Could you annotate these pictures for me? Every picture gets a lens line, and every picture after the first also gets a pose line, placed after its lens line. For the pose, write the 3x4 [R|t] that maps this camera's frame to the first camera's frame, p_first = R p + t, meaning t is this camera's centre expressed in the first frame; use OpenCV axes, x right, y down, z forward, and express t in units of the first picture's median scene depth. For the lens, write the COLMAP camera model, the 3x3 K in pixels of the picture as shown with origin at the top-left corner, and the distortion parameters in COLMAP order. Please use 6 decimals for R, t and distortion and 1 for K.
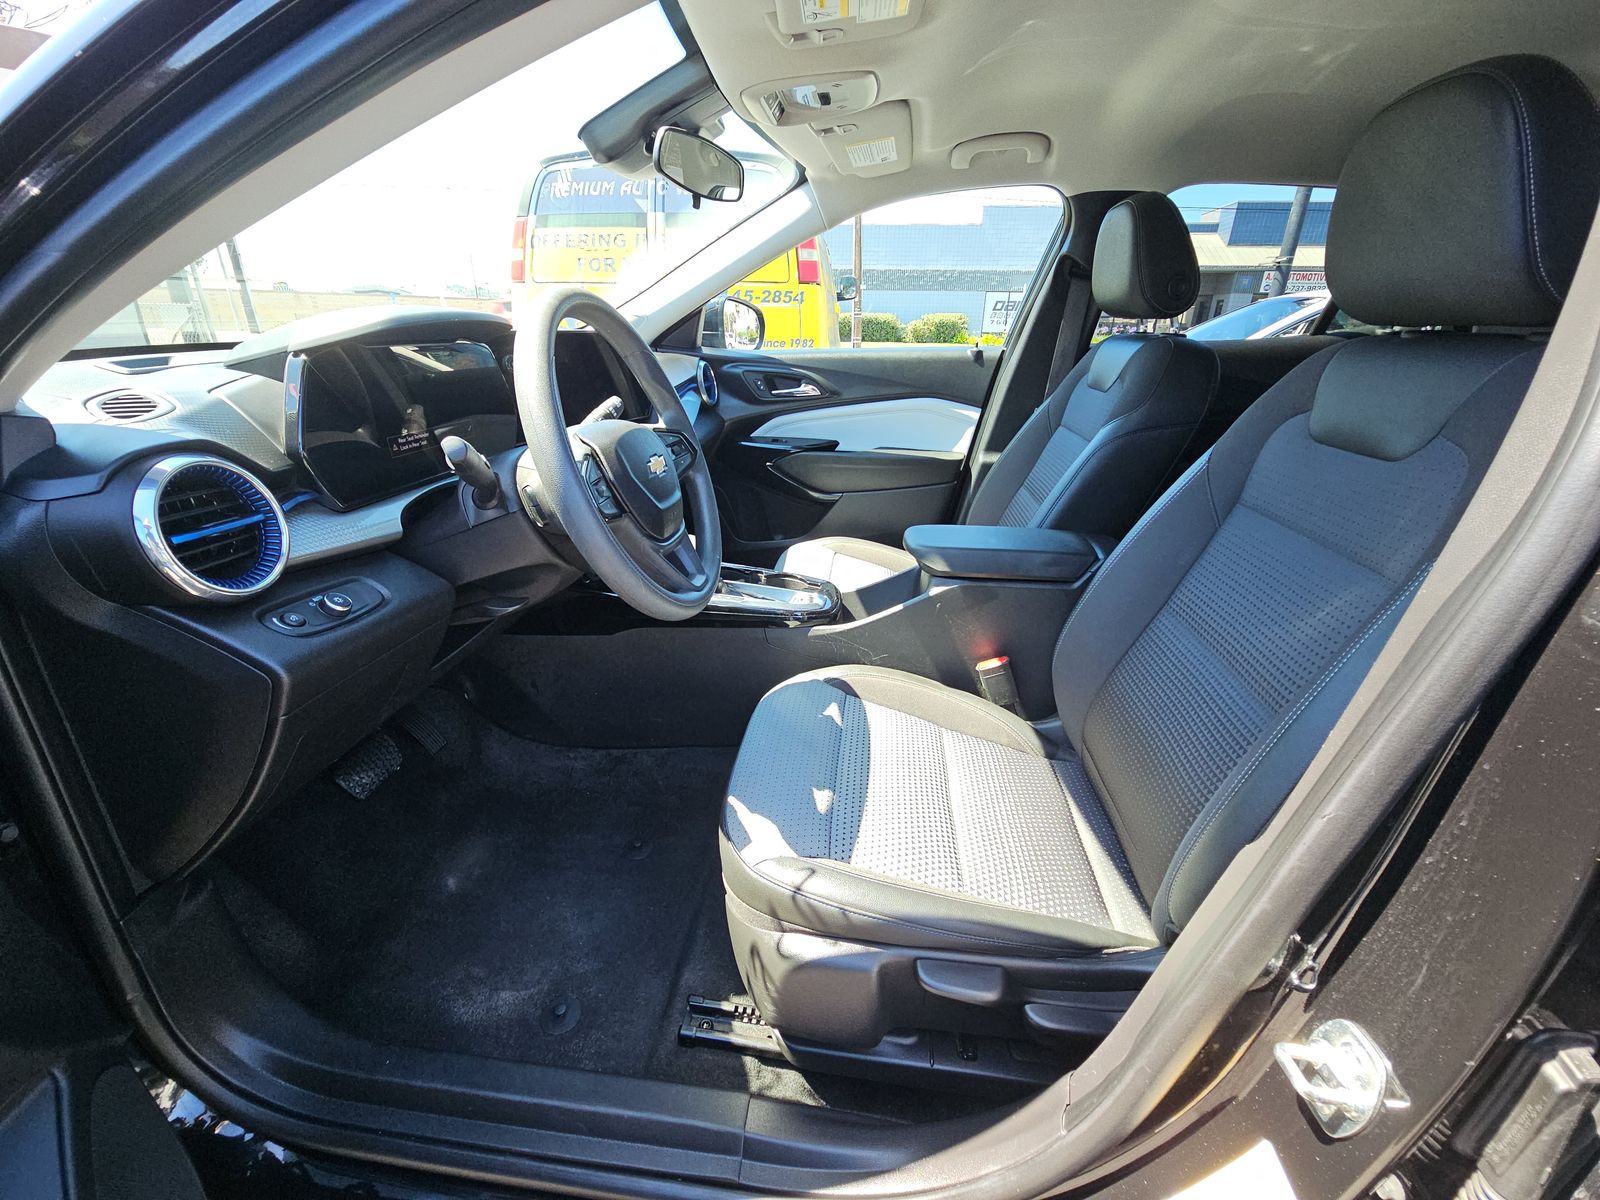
lens RADIAL K [[639.2, 0, 795.6], [0, 639.2, 602.7], [0, 0, 1]] dist [0.000309, -0.008713]
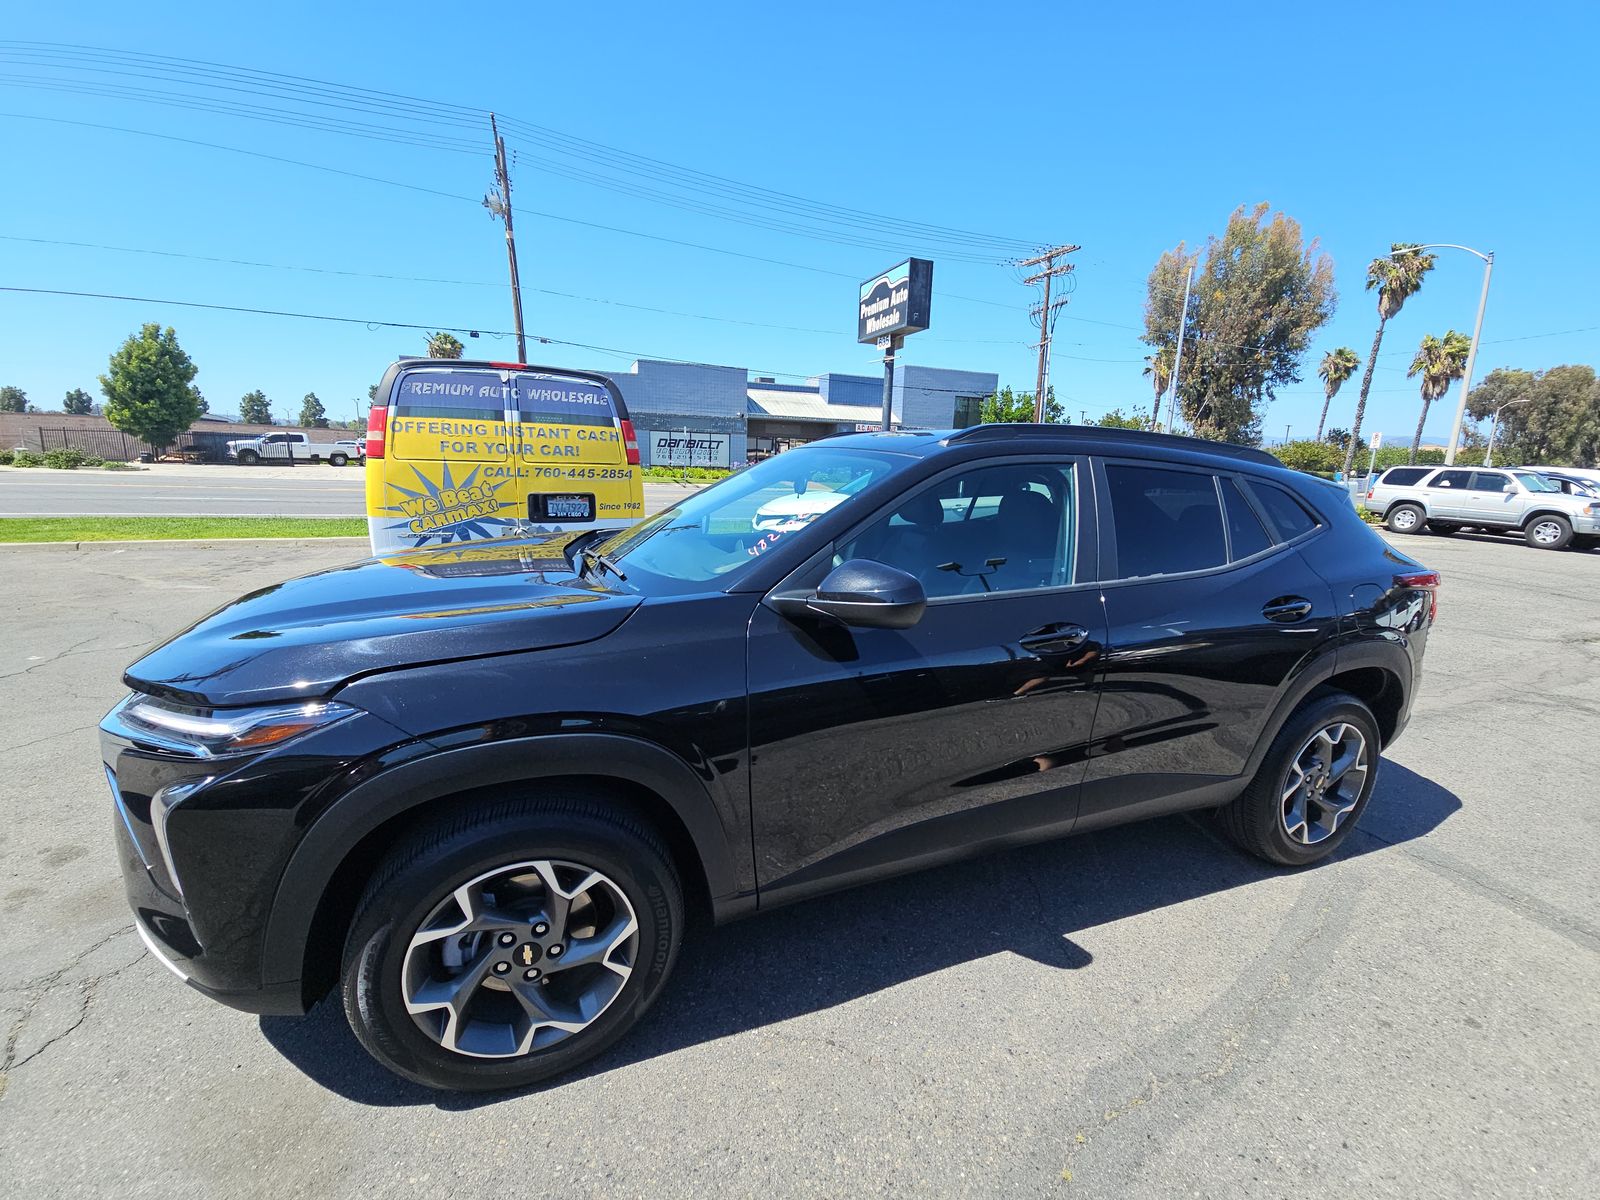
lens RADIAL K [[639.2, 0, 795.6], [0, 639.2, 602.7], [0, 0, 1]] dist [0.000309, -0.008713]
pose [[0.876775, -0.089809, 0.472441, -0.166213], [0.173491, 0.975321, -0.136567, 0.017762], [-0.448516, 0.201703, 0.870718, -0.136643]]
